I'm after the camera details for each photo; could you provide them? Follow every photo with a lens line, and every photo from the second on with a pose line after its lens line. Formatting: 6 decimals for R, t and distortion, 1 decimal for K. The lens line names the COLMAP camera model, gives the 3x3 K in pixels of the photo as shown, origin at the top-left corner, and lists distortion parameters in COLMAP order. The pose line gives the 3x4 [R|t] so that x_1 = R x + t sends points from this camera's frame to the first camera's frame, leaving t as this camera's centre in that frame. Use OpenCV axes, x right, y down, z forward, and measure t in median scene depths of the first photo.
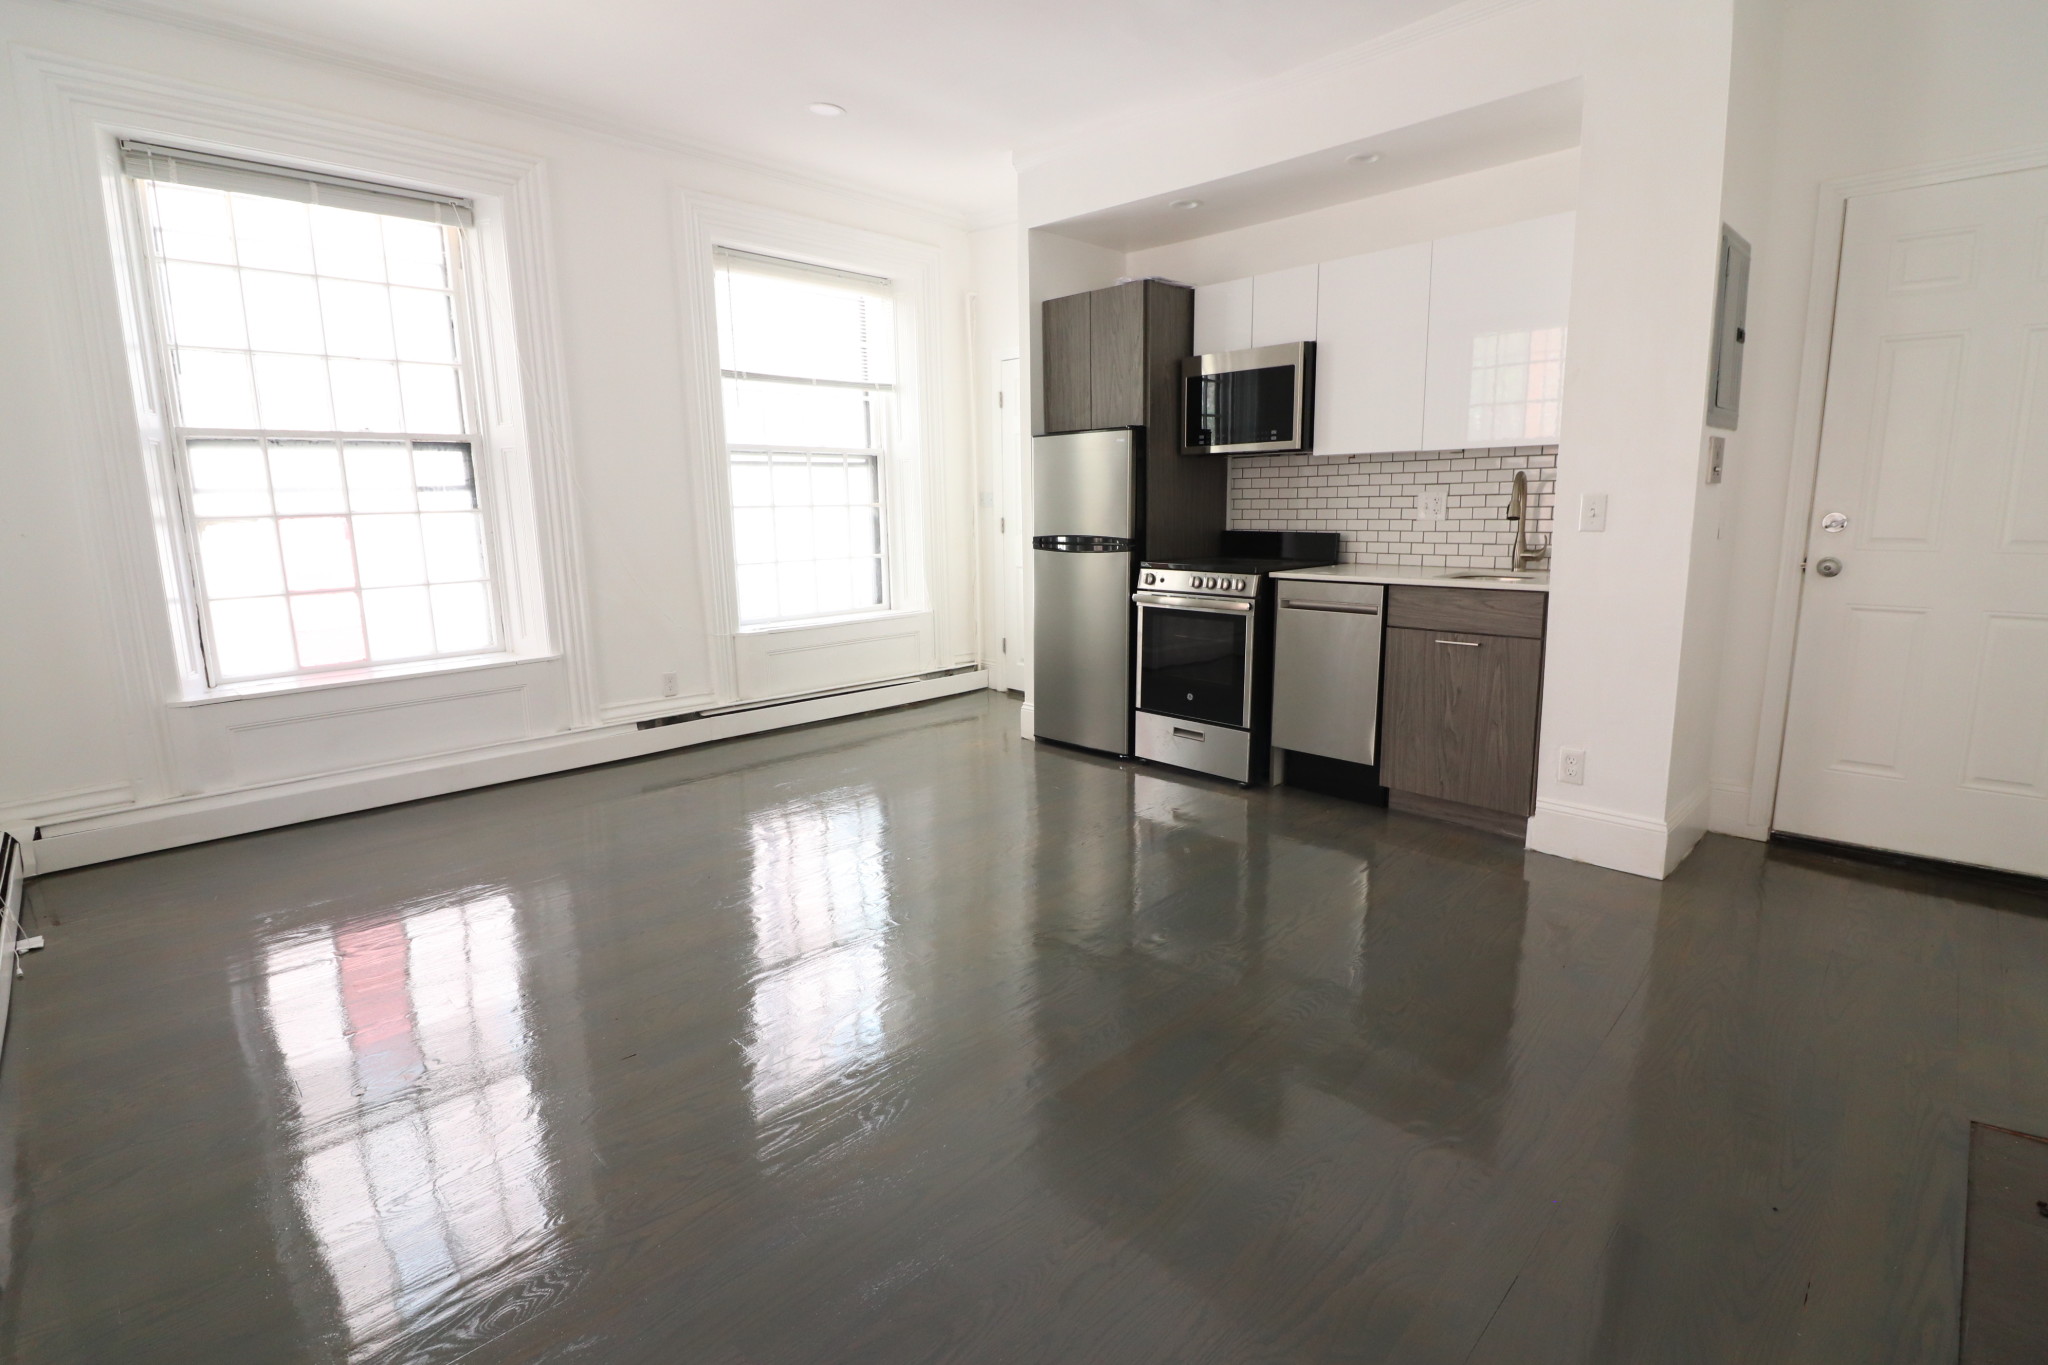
lens RADIAL K [[939.2, 0, 1026.8], [0, 939.2, 676.8], [0, 0, 1]] dist [-0.017724, -0.003178]
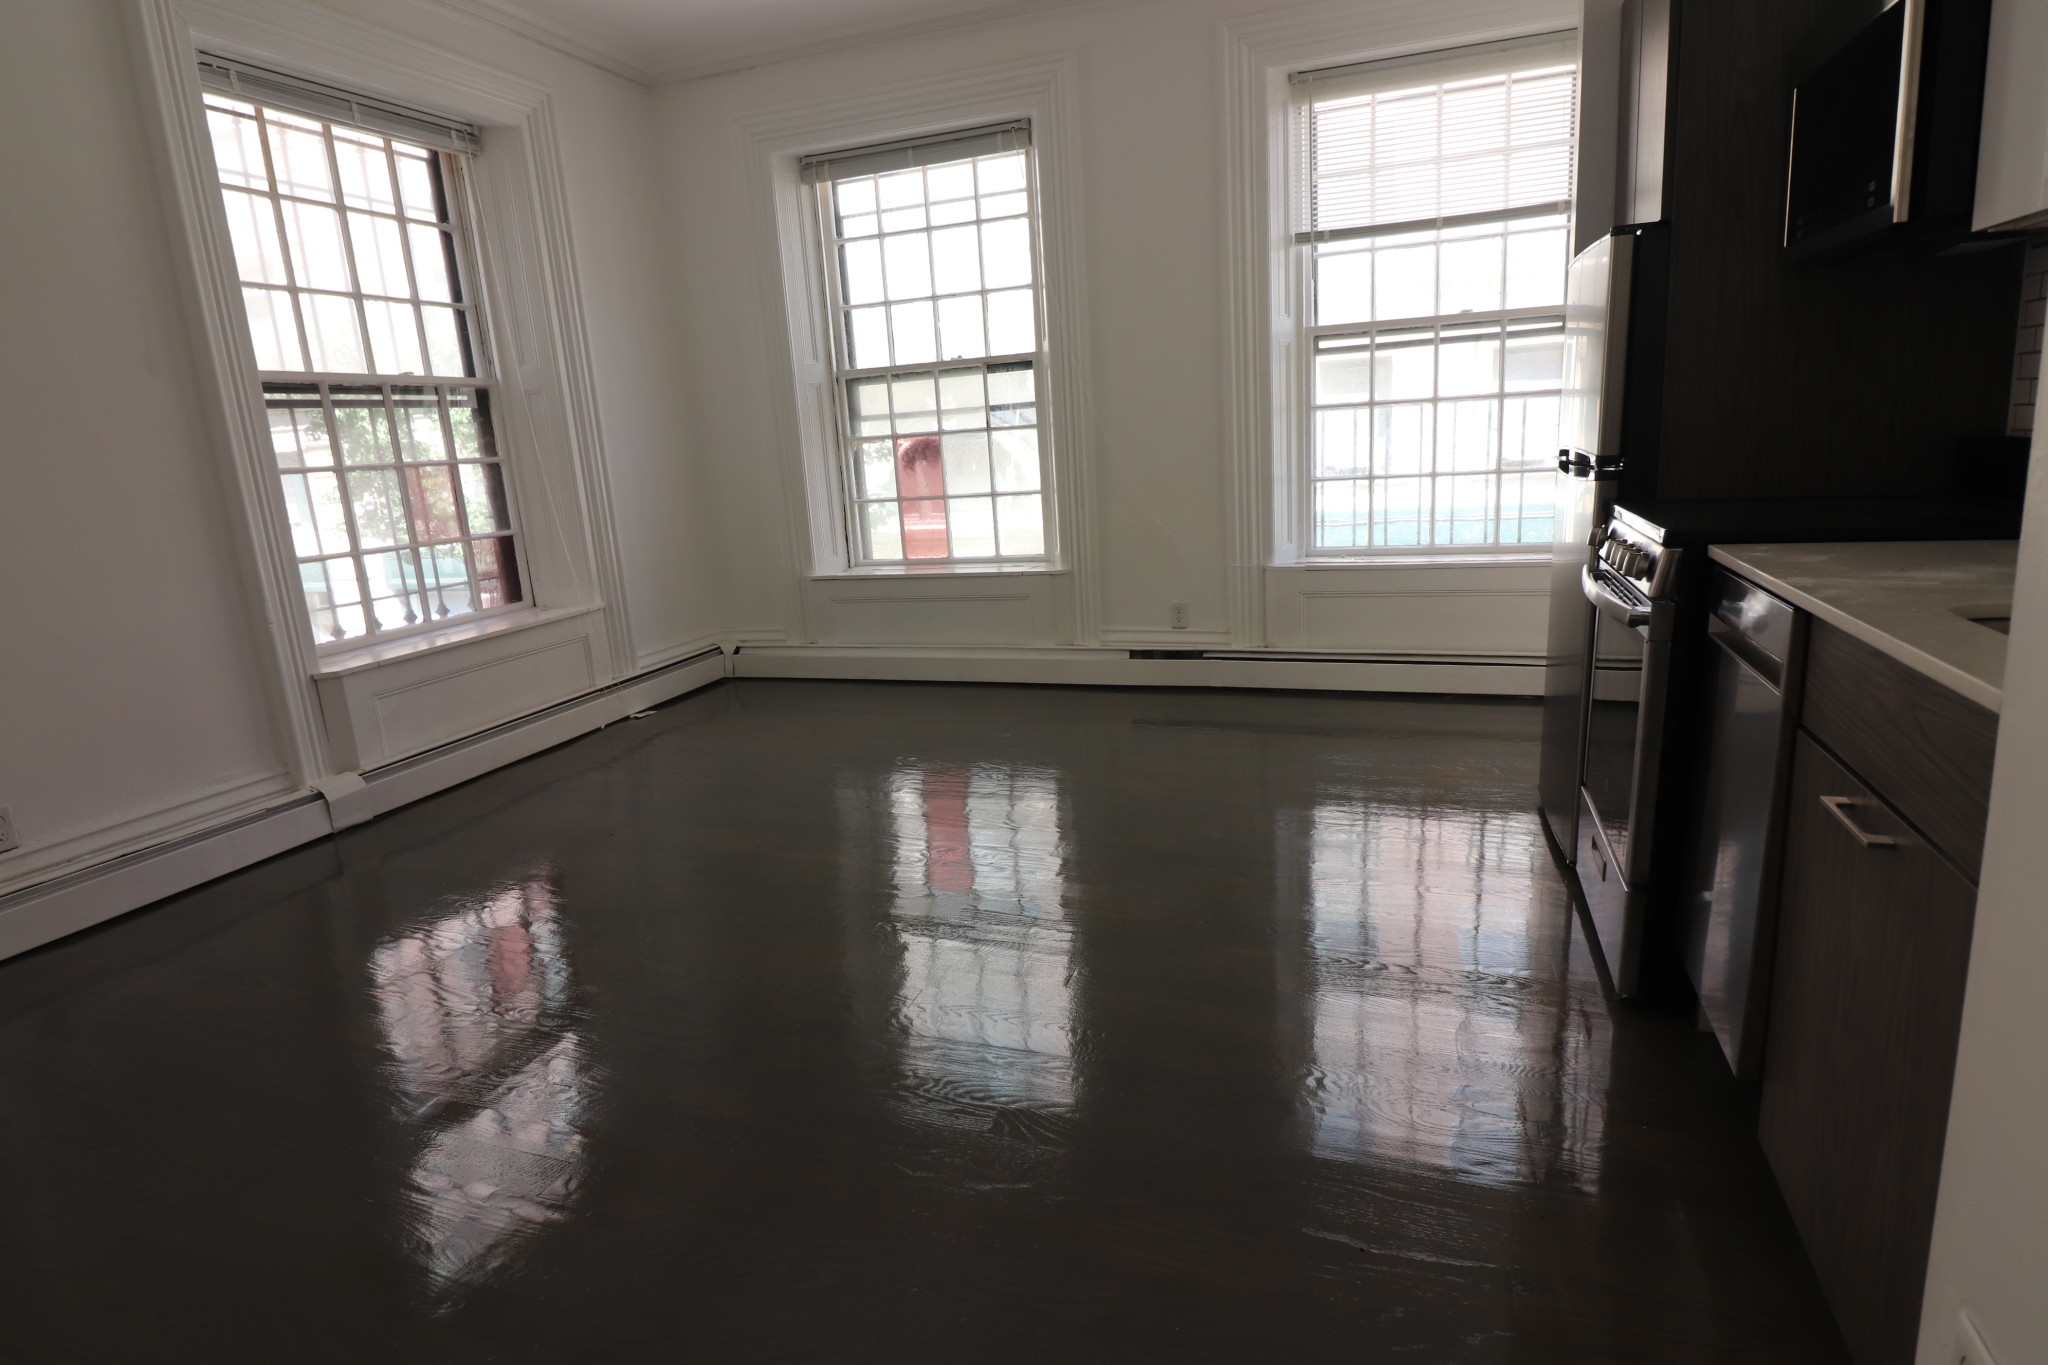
lens RADIAL K [[1053.0, 0, 1033.8], [0, 1053.0, 664.2], [0, 0, 1]] dist [-0.003198, -0.008483]
pose [[0.432403, 0.185662, -0.882359, 0.535796], [-0.108282, 0.982182, 0.153602, -0.100678], [0.895155, 0.029125, 0.444802, 0.504745]]
